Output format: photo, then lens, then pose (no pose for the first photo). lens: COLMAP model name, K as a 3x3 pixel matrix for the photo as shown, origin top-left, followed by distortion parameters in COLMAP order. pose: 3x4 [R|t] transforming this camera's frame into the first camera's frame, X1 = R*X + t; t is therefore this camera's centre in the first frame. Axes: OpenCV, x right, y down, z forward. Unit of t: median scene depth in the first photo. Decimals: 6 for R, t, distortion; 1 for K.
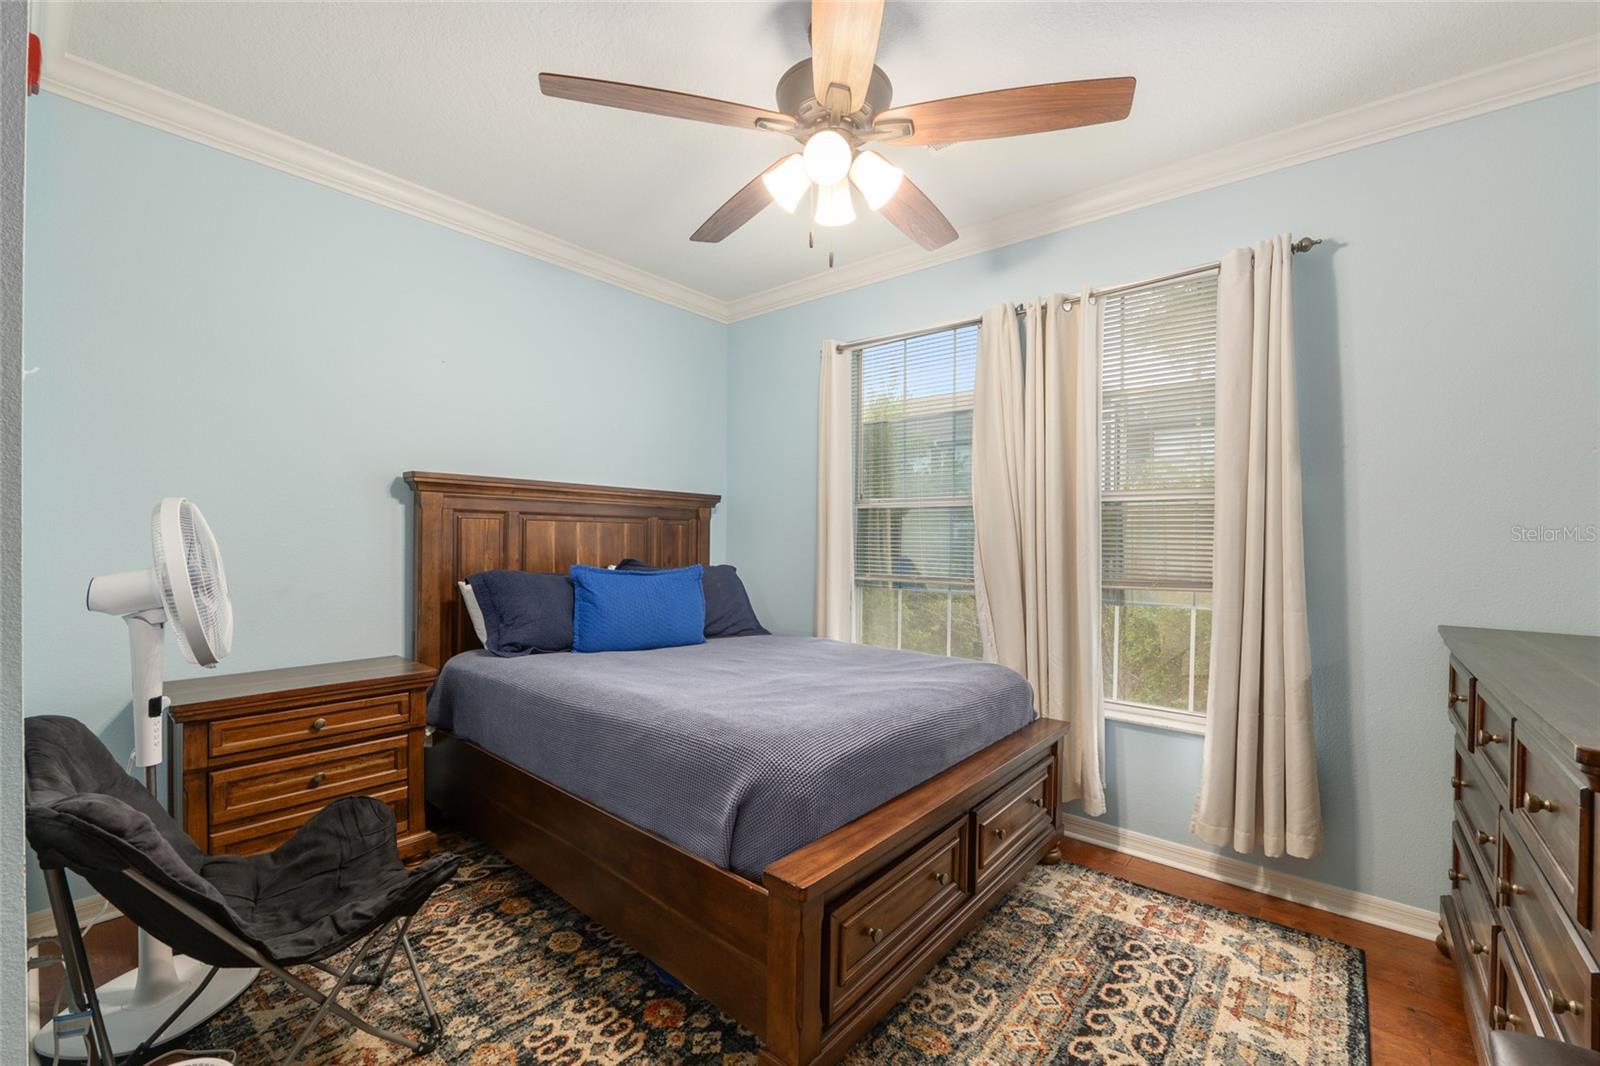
lens RADIAL K [[670.8, 0, 797.8], [0, 670.8, 542.3], [0, 0, 1]] dist [-0.001988, -0.000043]
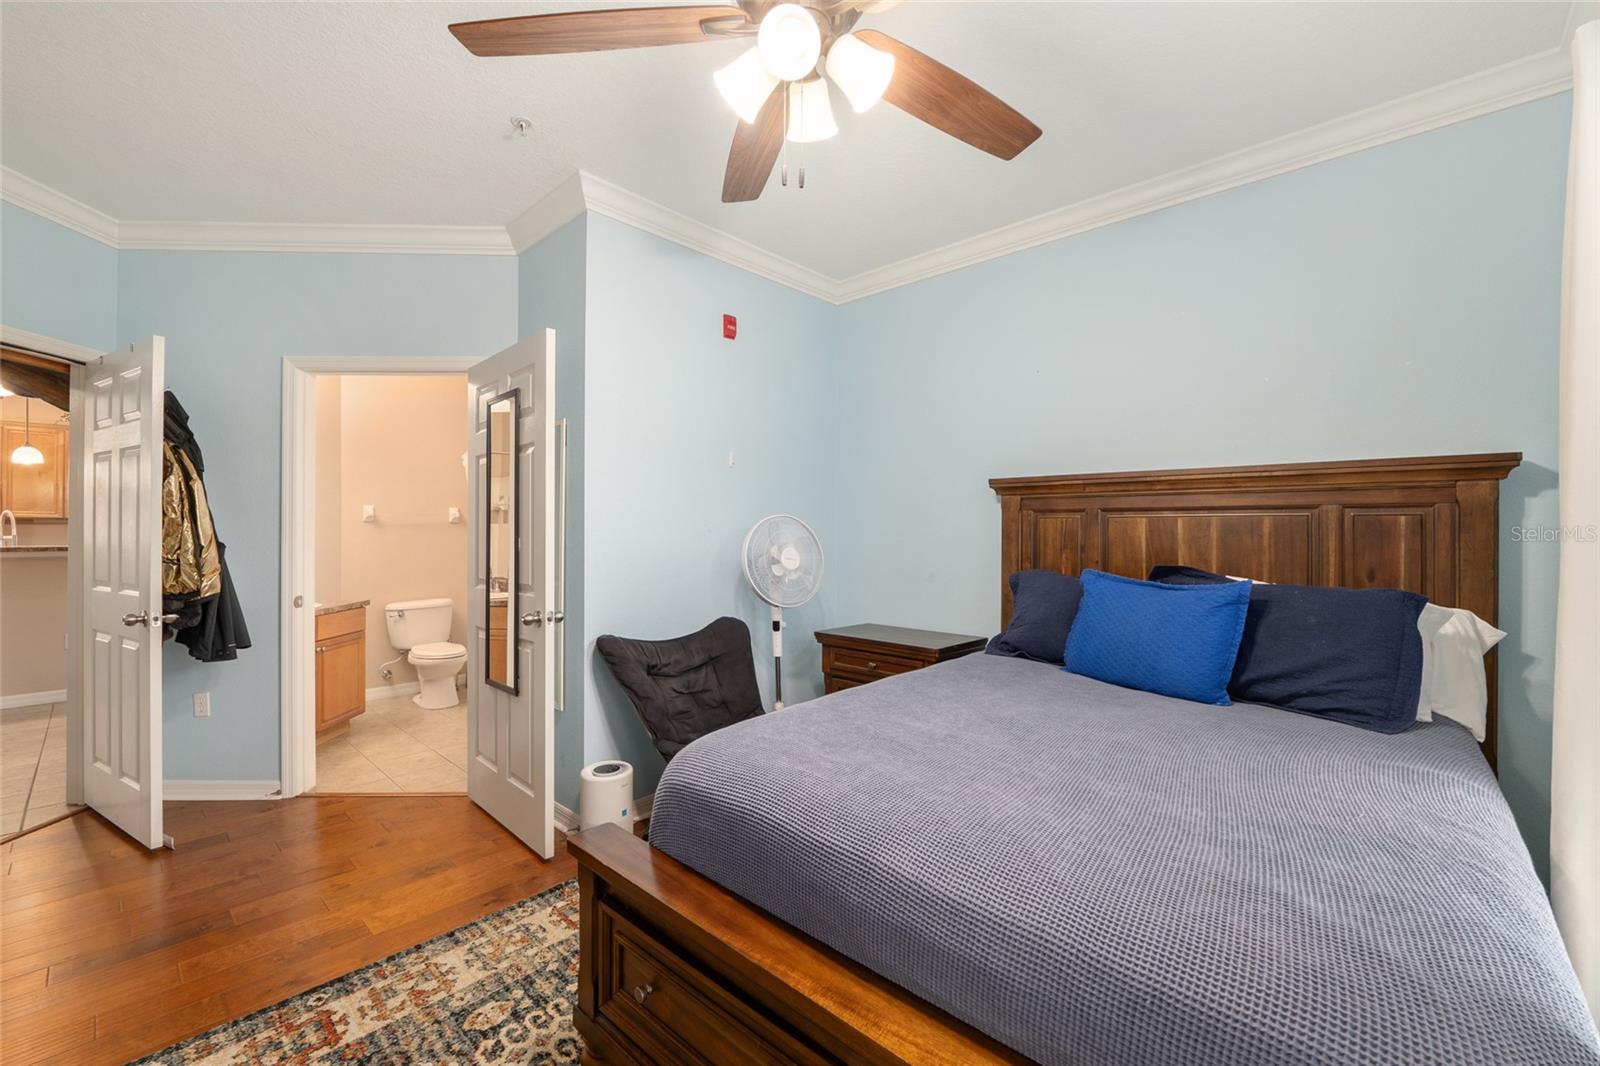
lens RADIAL K [[644.8, 0, 800.0], [0, 644.8, 533.0], [0, 0, 1]] dist [-0.000185, 0.000018]
pose [[-0.036693, -0.004922, -0.999314, 0.493517], [-0.007482, 0.999961, -0.004651, -0.005649], [0.999299, 0.007306, -0.036729, 0.640786]]
